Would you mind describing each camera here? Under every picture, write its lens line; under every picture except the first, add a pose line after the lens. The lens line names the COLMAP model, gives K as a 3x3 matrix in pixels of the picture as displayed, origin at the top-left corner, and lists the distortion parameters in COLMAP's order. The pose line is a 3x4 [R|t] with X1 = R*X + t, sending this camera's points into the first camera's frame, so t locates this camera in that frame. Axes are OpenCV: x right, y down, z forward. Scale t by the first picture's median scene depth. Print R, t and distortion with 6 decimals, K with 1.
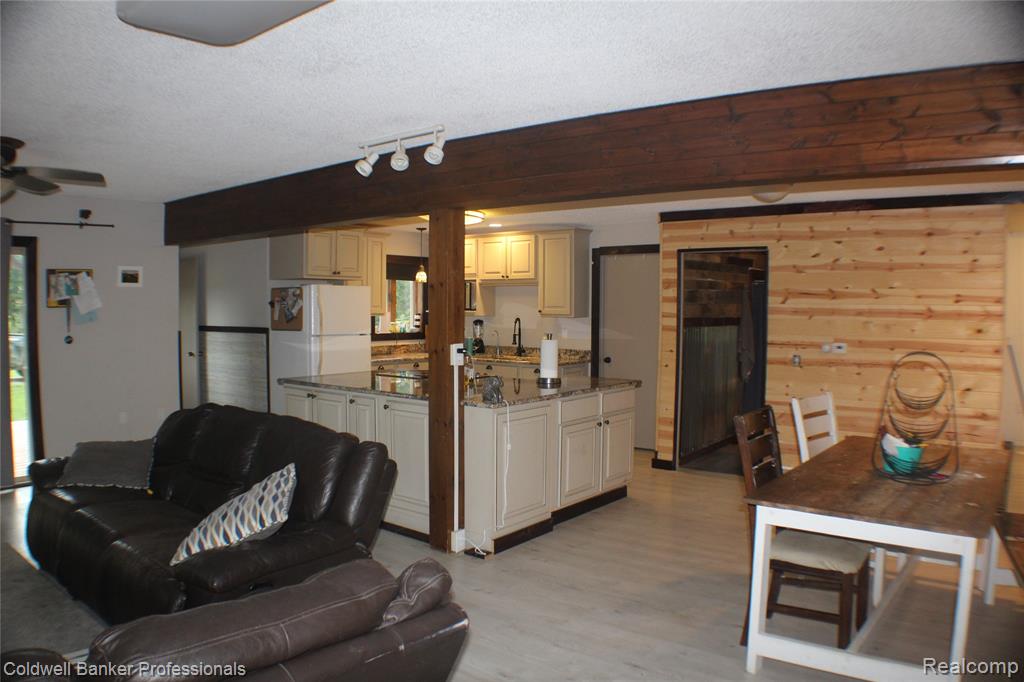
lens RADIAL K [[724.7, 0, 512.0], [0, 724.7, 341.0], [0, 0, 1]] dist [-0.146429, 0.000967]
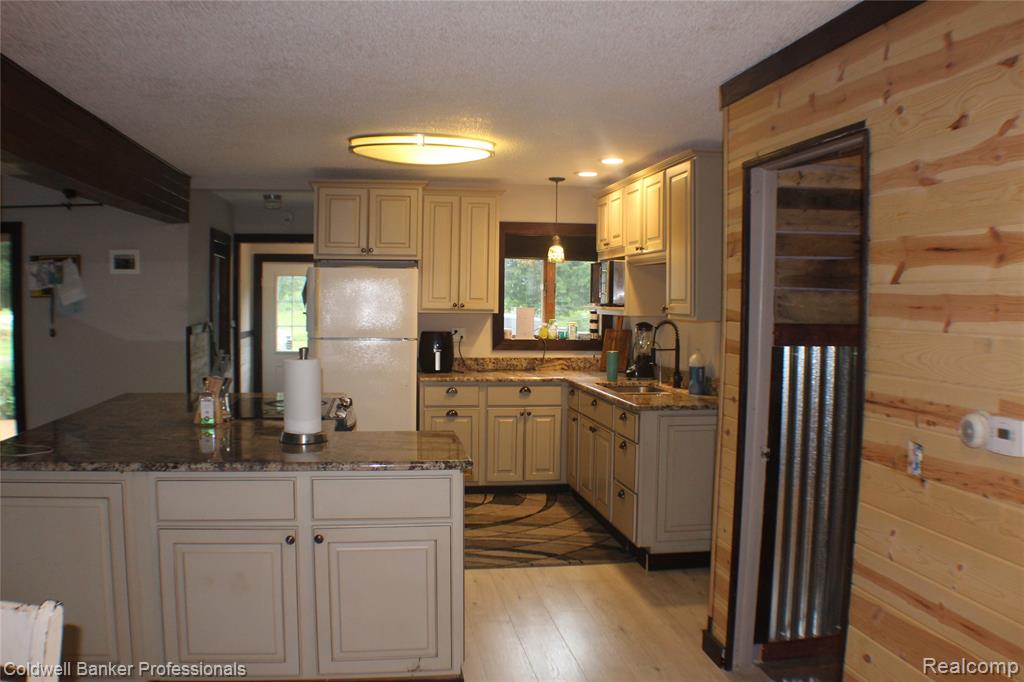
lens RADIAL K [[839.2, 0, 512.0], [0, 839.2, 341.0], [0, 0, 1]] dist [-0.221826, 0.122296]
pose [[0.747940, 0.033318, -0.662930, 0.494413], [-0.038312, 0.999241, 0.006996, -0.021112], [0.662660, 0.020166, 0.748649, 0.597209]]
